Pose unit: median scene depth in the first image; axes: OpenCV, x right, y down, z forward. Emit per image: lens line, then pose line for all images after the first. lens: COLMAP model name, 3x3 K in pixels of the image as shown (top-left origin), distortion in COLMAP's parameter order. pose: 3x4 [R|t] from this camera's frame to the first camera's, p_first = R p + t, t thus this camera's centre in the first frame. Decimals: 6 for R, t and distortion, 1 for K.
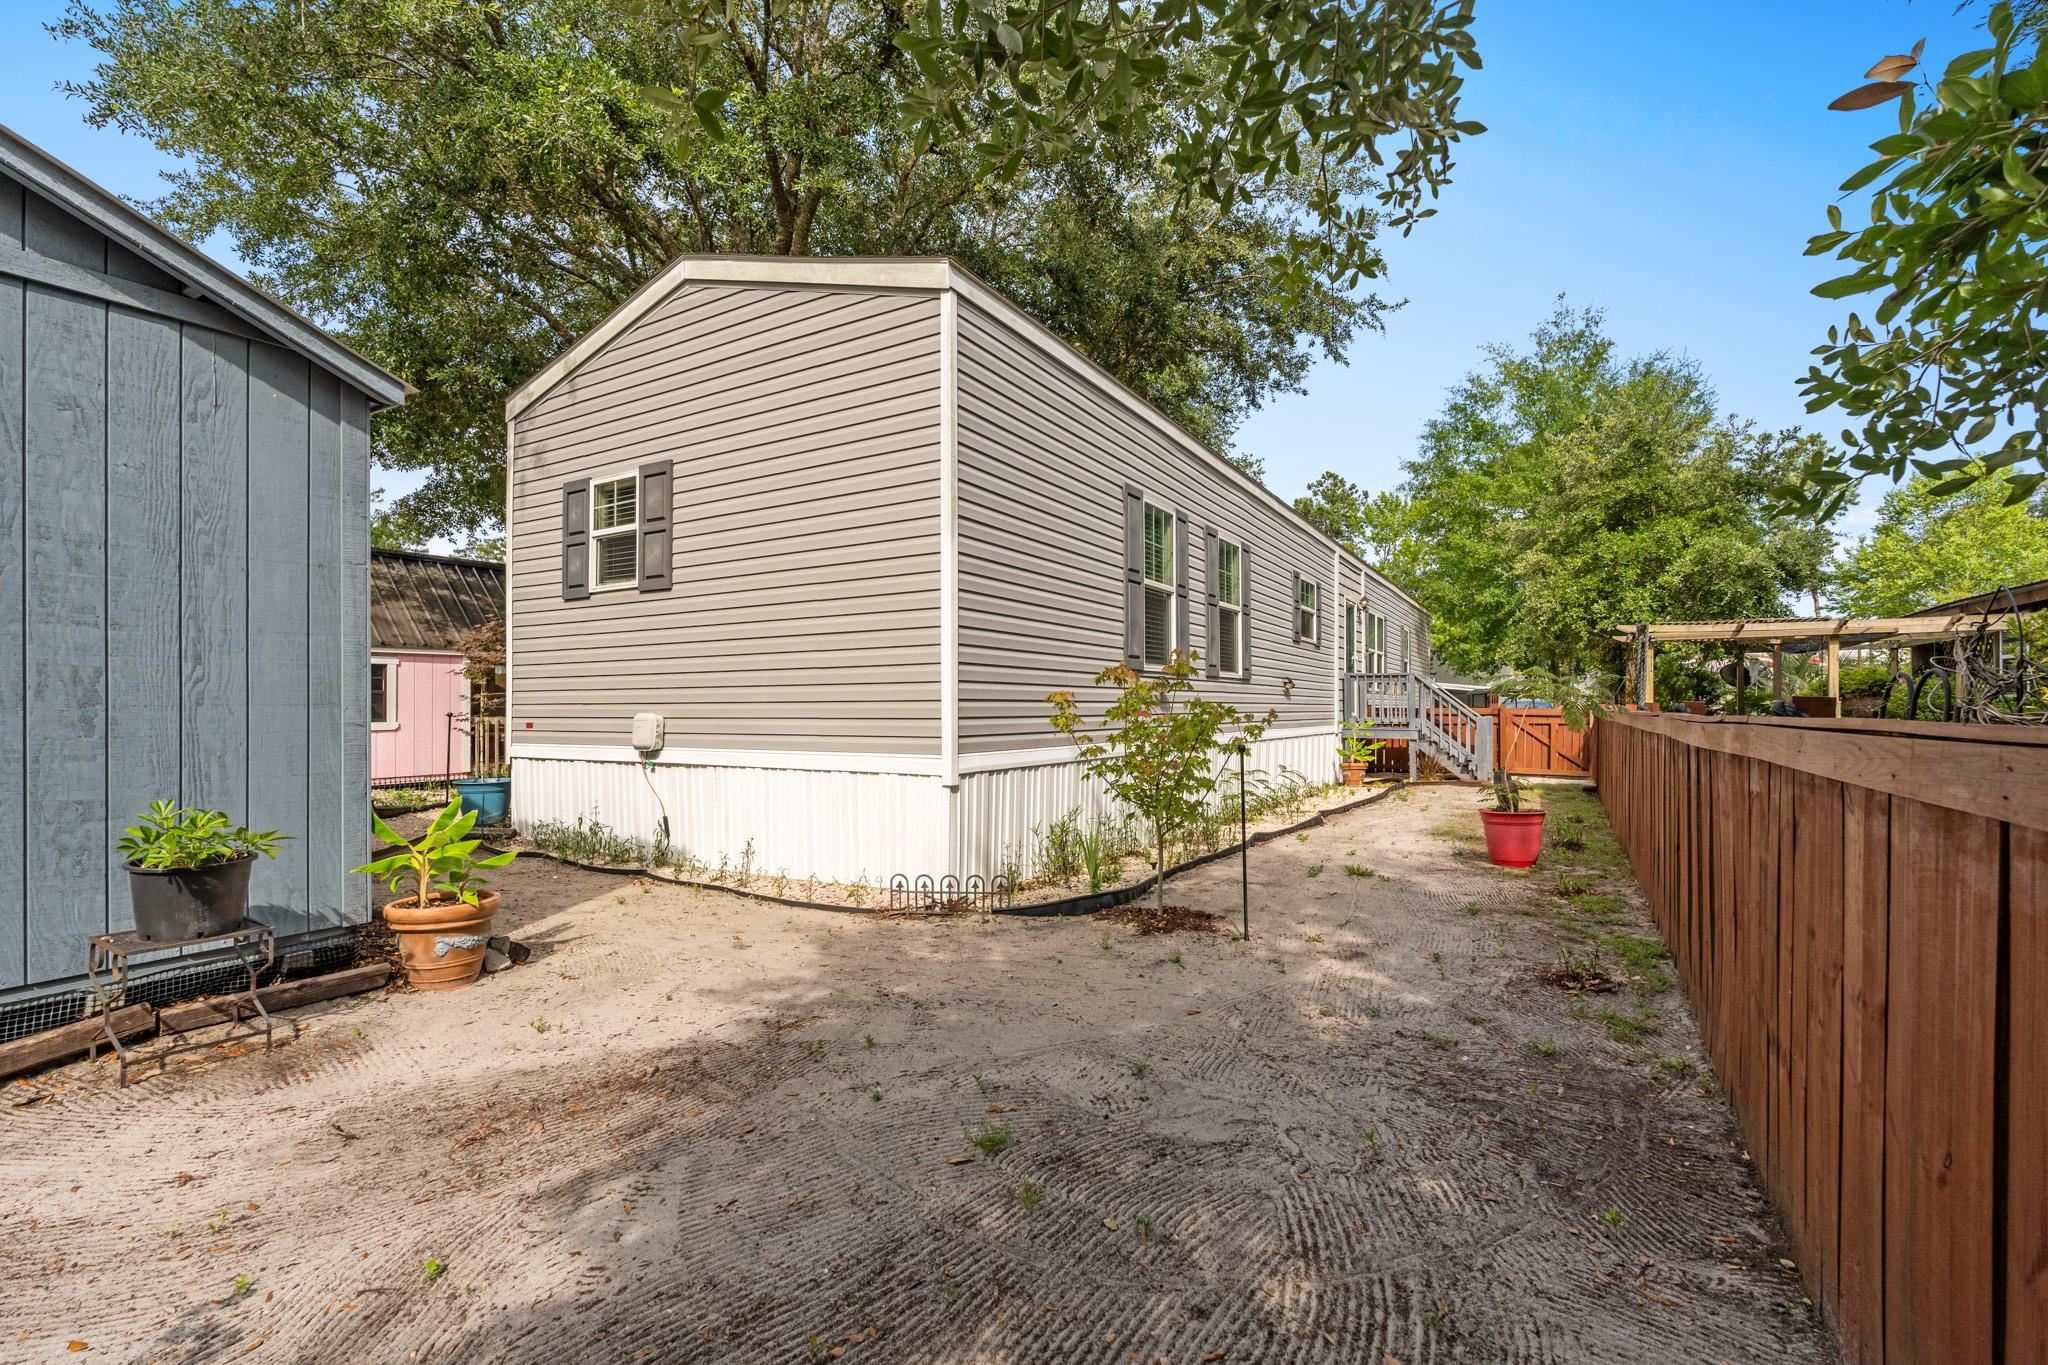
lens RADIAL K [[917.6, 0, 1028.2], [0, 917.6, 697.0], [0, 0, 1]] dist [-0.005495, 0.000437]
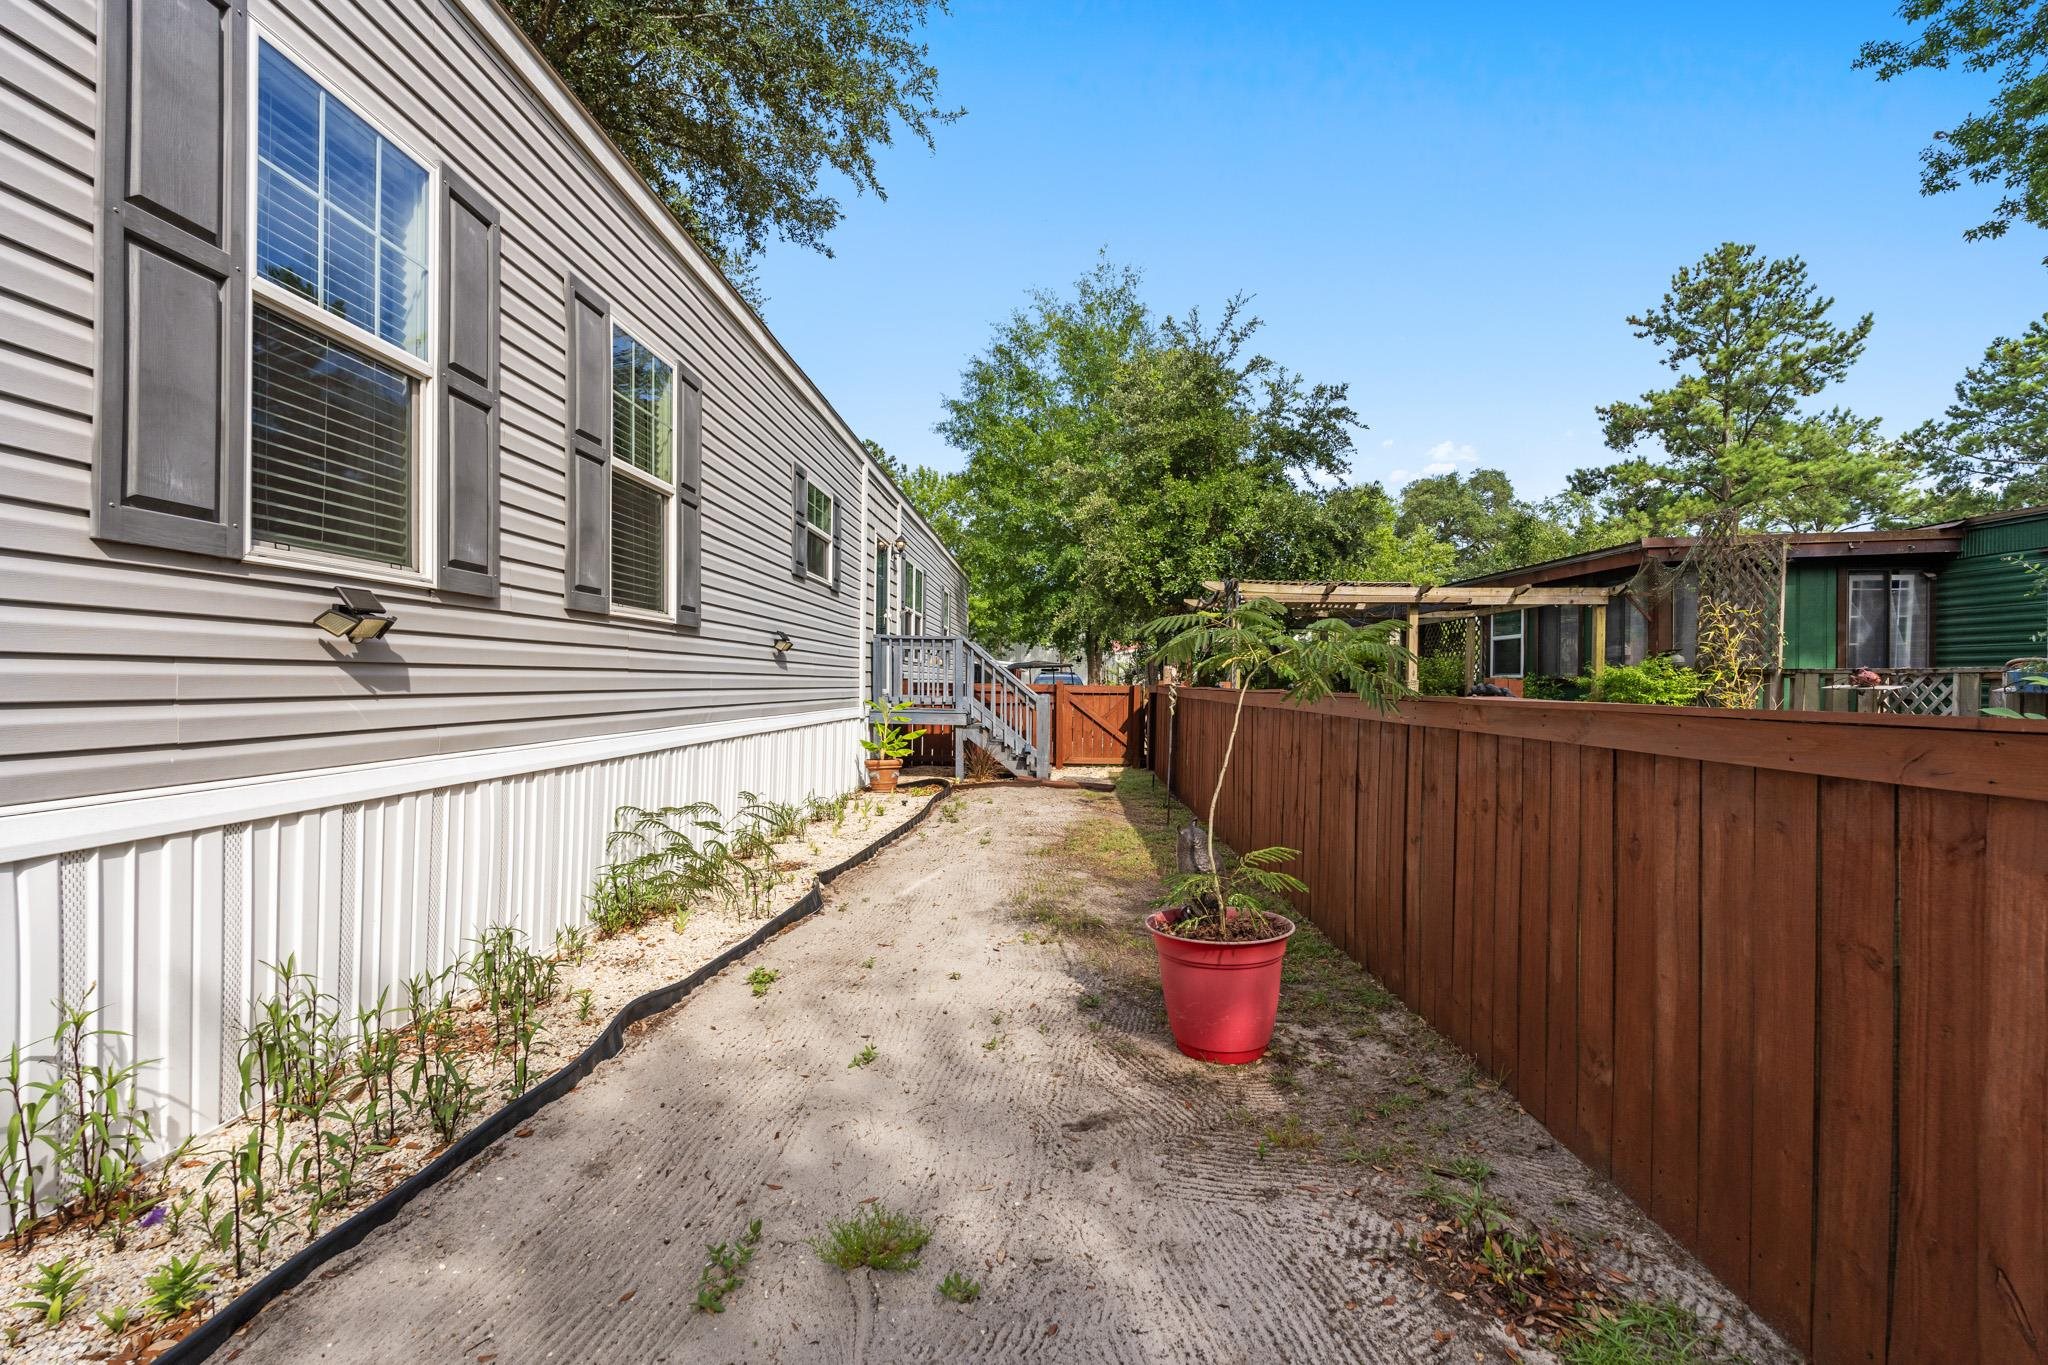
lens RADIAL K [[917.6, 0, 1025.9], [0, 917.6, 680.4], [0, 0, 1]] dist [-0.005495, 0.000437]
pose [[0.883031, 0.009311, 0.469222, 0.117646], [-0.014752, 0.999860, 0.007920, 0.002950], [-0.469083, -0.013916, 0.883044, 0.320266]]
